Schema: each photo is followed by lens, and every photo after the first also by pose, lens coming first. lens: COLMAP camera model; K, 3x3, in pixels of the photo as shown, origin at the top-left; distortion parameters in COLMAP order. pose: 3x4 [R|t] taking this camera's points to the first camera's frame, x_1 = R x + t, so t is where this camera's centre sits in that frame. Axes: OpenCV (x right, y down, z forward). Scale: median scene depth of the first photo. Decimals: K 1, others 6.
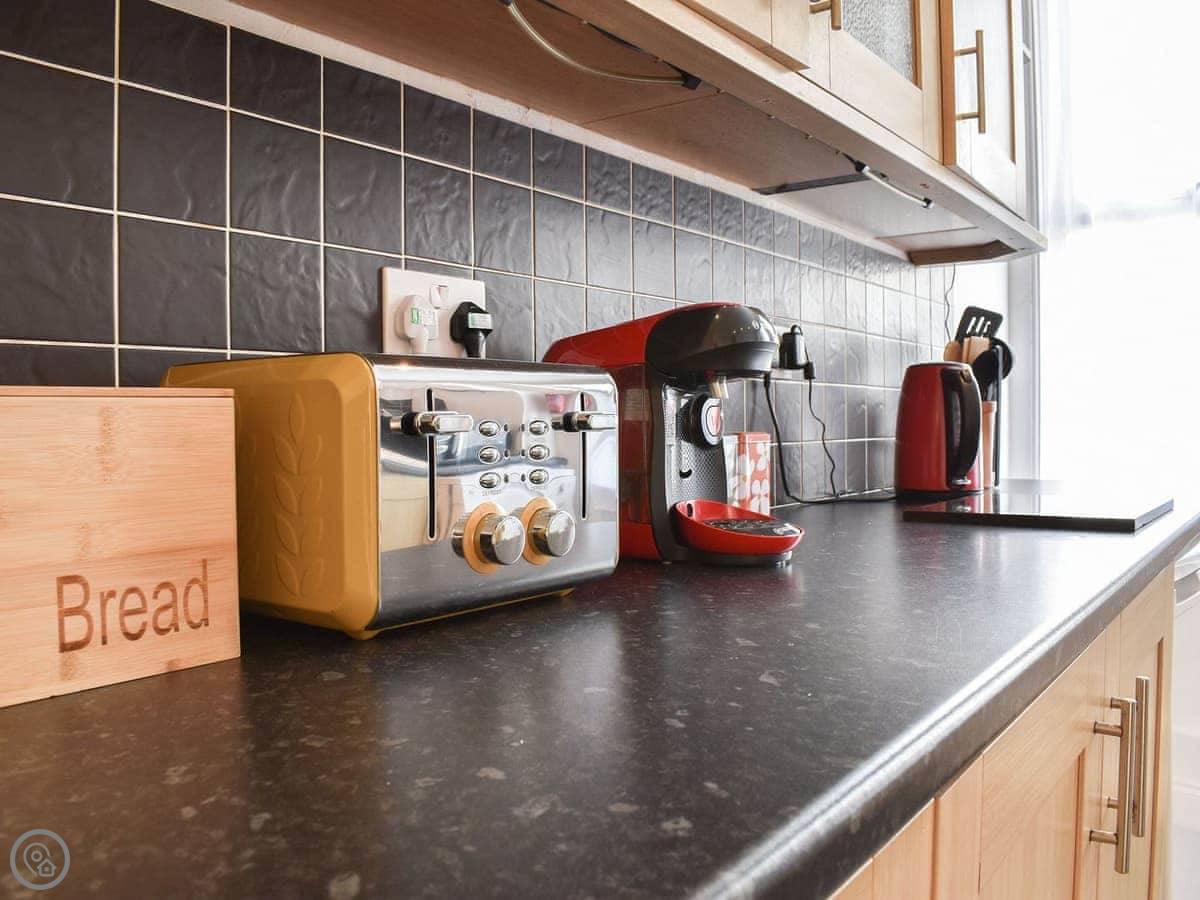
lens RADIAL K [[1045.8, 0, 578.7], [0, 1045.8, 443.0], [0, 0, 1]] dist [-0.083457, 0.005983]
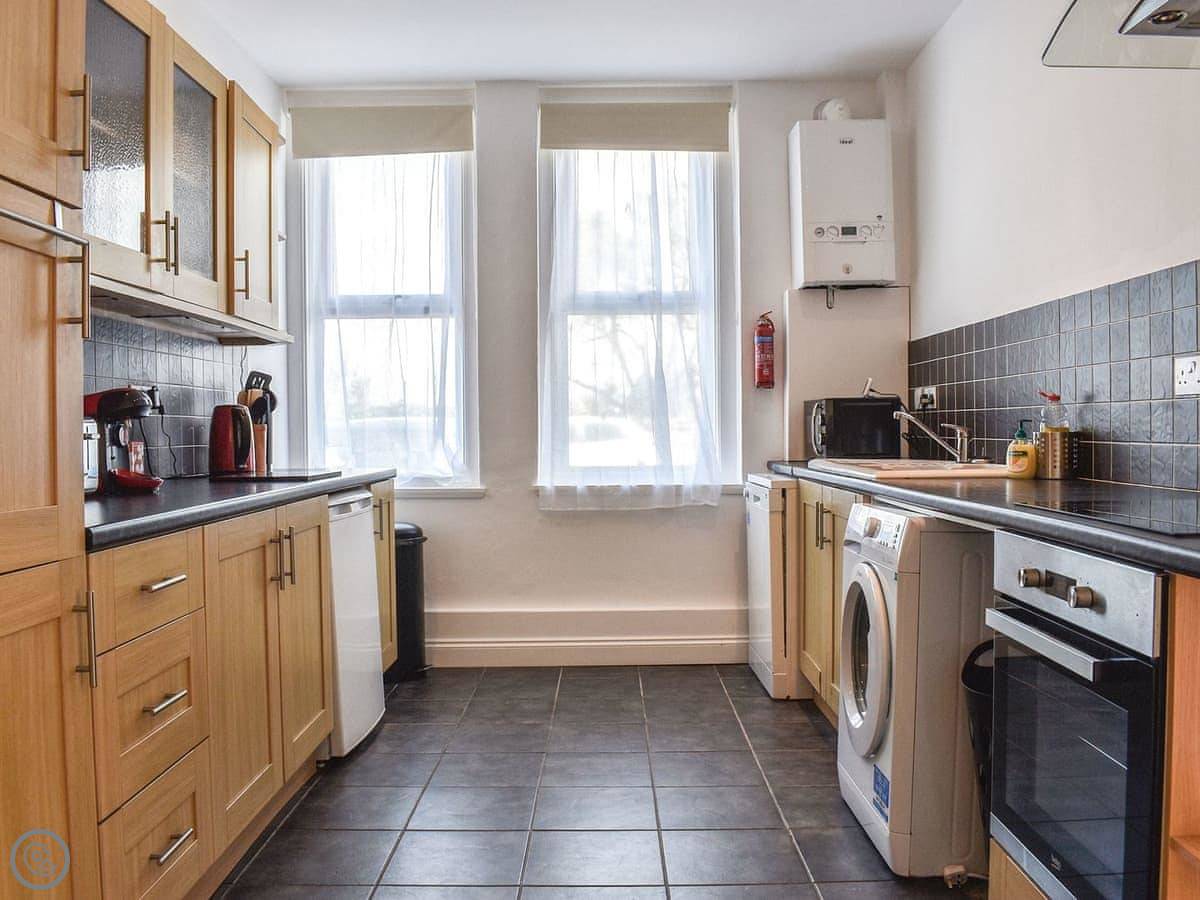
lens RADIAL K [[1067.1, 0, 607.3], [0, 1067.1, 445.5], [0, 0, 1]] dist [-0.081425, 0.019454]
pose [[0.807837, -0.010385, 0.589314, -0.400788], [0.016554, 0.999850, -0.005073, 0.031061], [-0.589173, 0.013854, 0.807888, -1.630110]]
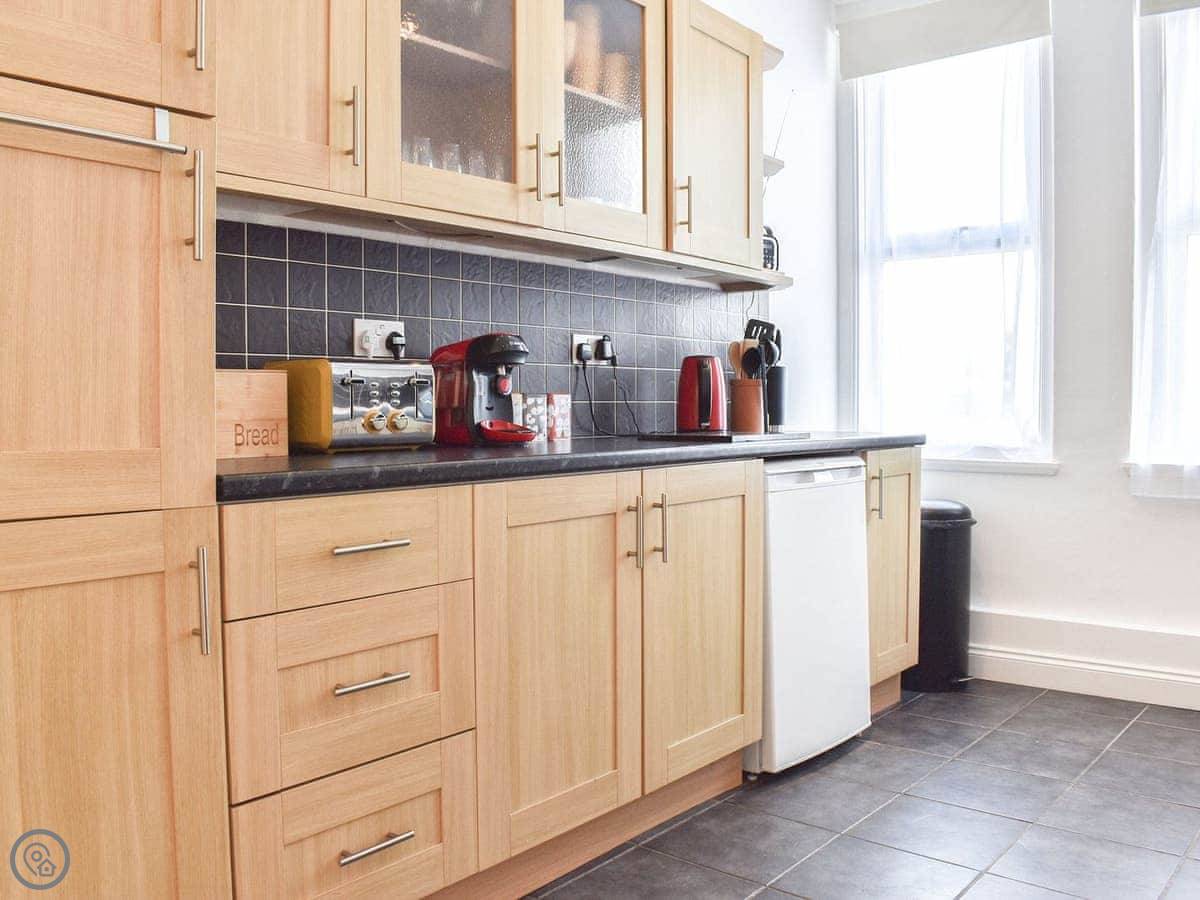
lens RADIAL K [[1067.1, 0, 607.3], [0, 1067.1, 445.5], [0, 0, 1]] dist [-0.081425, 0.019454]
pose [[0.998446, 0.006972, -0.055296, 0.481978], [-0.005999, 0.999825, 0.017743, 0.066689], [0.055410, -0.017384, 0.998312, -1.272660]]
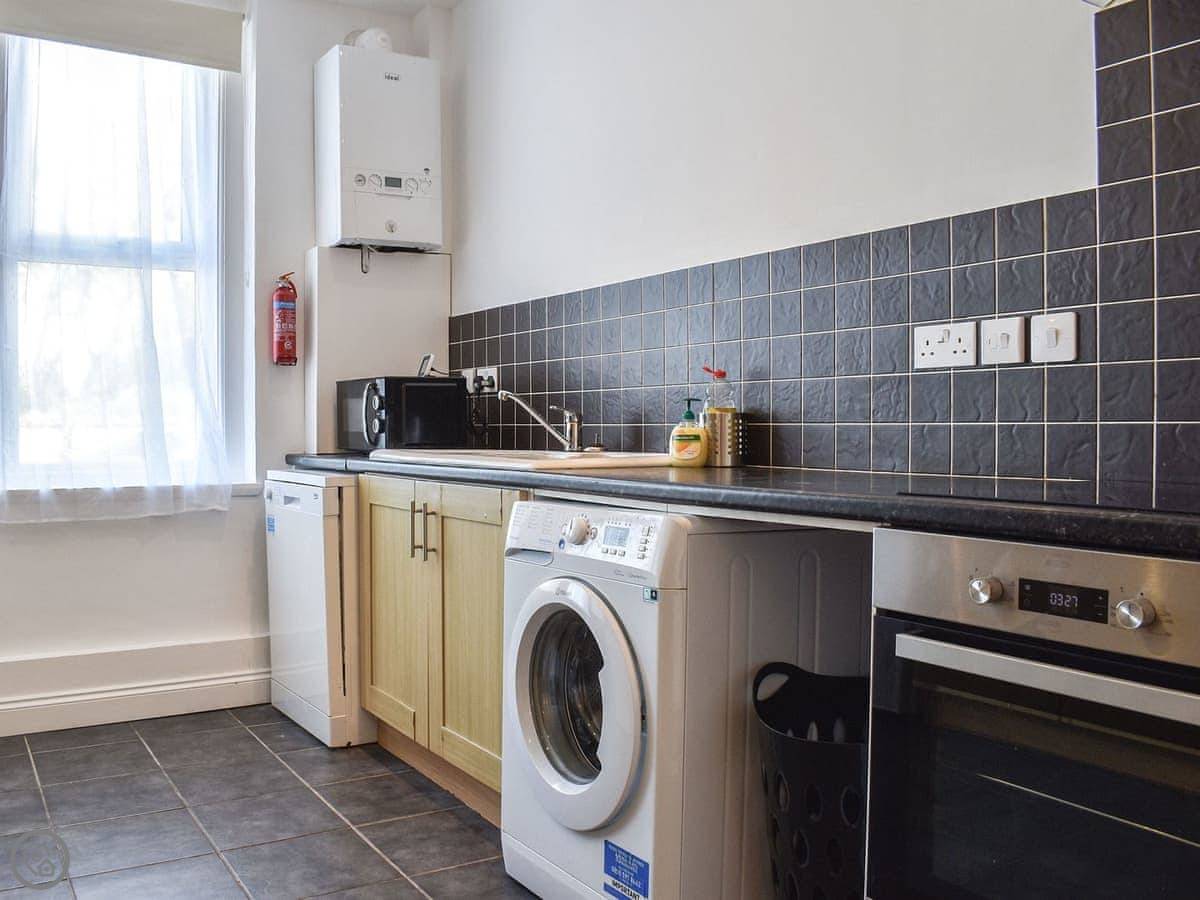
lens RADIAL K [[1055.8, 0, 518.9], [0, 1055.8, 446.7], [0, 0, 1]] dist [-0.079713, 0.000804]
pose [[0.404781, -0.013136, 0.914319, -0.224996], [0.020620, 0.999774, 0.005235, 0.055067], [-0.914181, 0.016735, 0.404961, -0.663725]]
